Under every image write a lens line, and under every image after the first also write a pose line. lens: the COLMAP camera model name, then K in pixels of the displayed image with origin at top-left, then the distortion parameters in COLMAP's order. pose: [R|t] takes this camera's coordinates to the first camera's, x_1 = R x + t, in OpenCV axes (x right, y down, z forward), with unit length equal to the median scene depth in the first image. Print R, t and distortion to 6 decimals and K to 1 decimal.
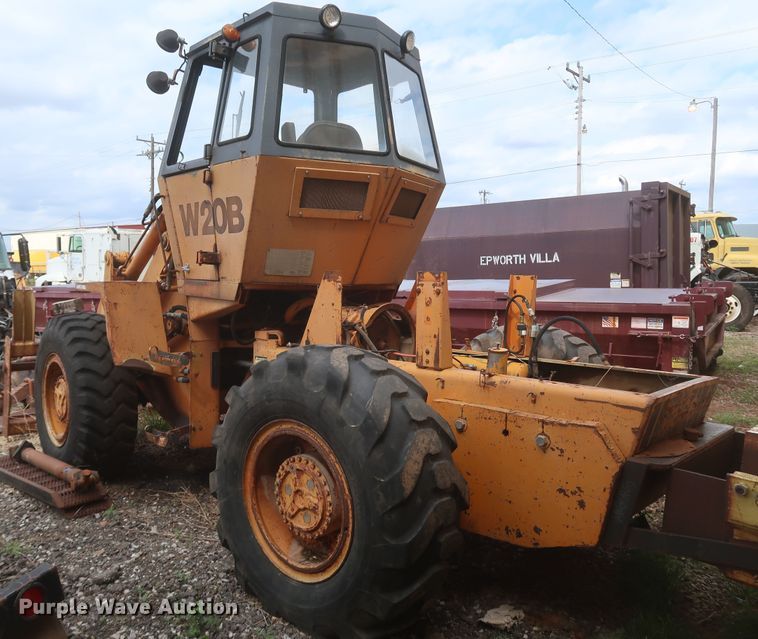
lens RADIAL K [[665.7, 0, 325.0], [0, 665.7, 318.3], [0, 0, 1]] dist [-0.034814, 0.018946]
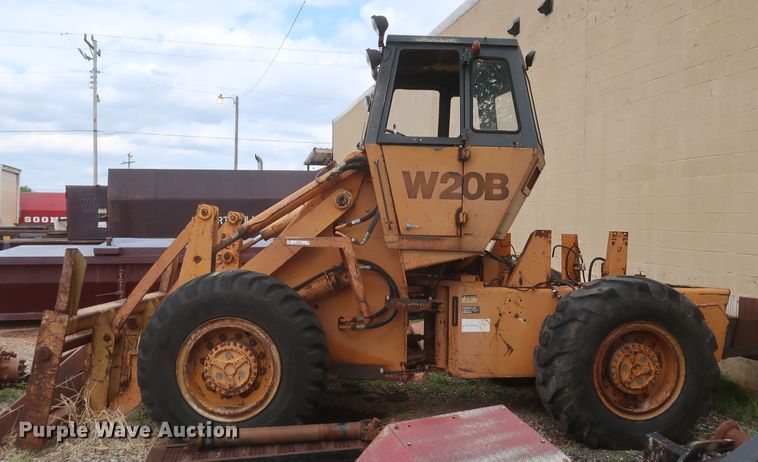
lens RADIAL K [[629.3, 0, 366.3], [0, 629.3, 243.1], [0, 0, 1]] dist [-0.025628, 0.000544]
pose [[0.613893, -0.002830, 0.789384, -0.675624], [0.044235, 0.998546, -0.030821, -0.008483], [-0.788149, 0.053840, 0.613126, 0.231214]]
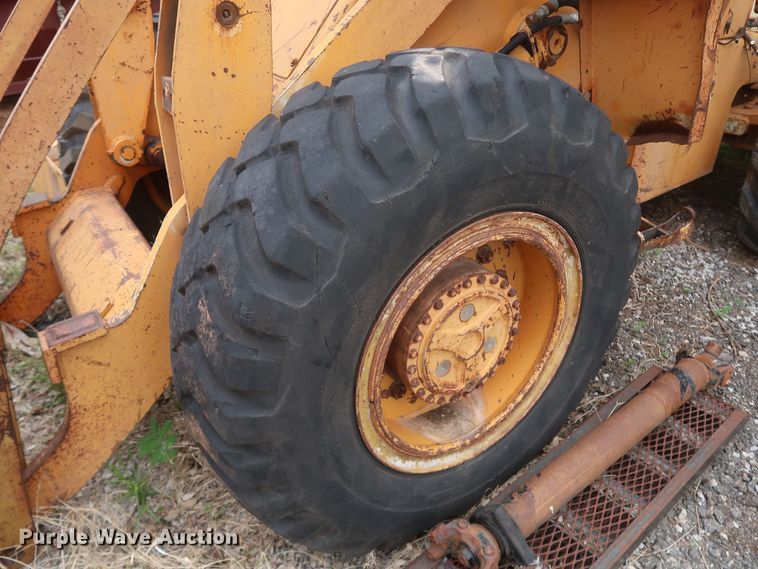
lens RADIAL K [[590.1, 0, 380.0], [0, 590.1, 285.5], [0, 0, 1]] dist [-0.024349, 0.010444]
pose [[0.084285, -0.489310, 0.868027, -0.453278], [0.056417, 0.872073, 0.486113, -0.032277], [-0.994843, 0.007999, 0.101108, 0.719360]]
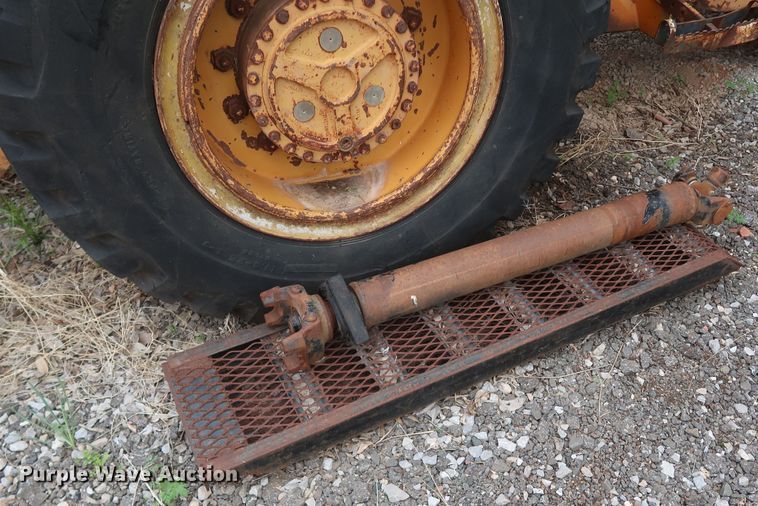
lens RADIAL K [[649.6, 0, 409.3], [0, 649.6, 316.2], [0, 0, 1]] dist [-0.038594, 0.024505]
pose [[0.296148, -0.649385, 0.700425, -0.449113], [0.027027, 0.738724, 0.673466, 0.012001], [-0.954760, -0.180515, 0.236323, 0.633598]]
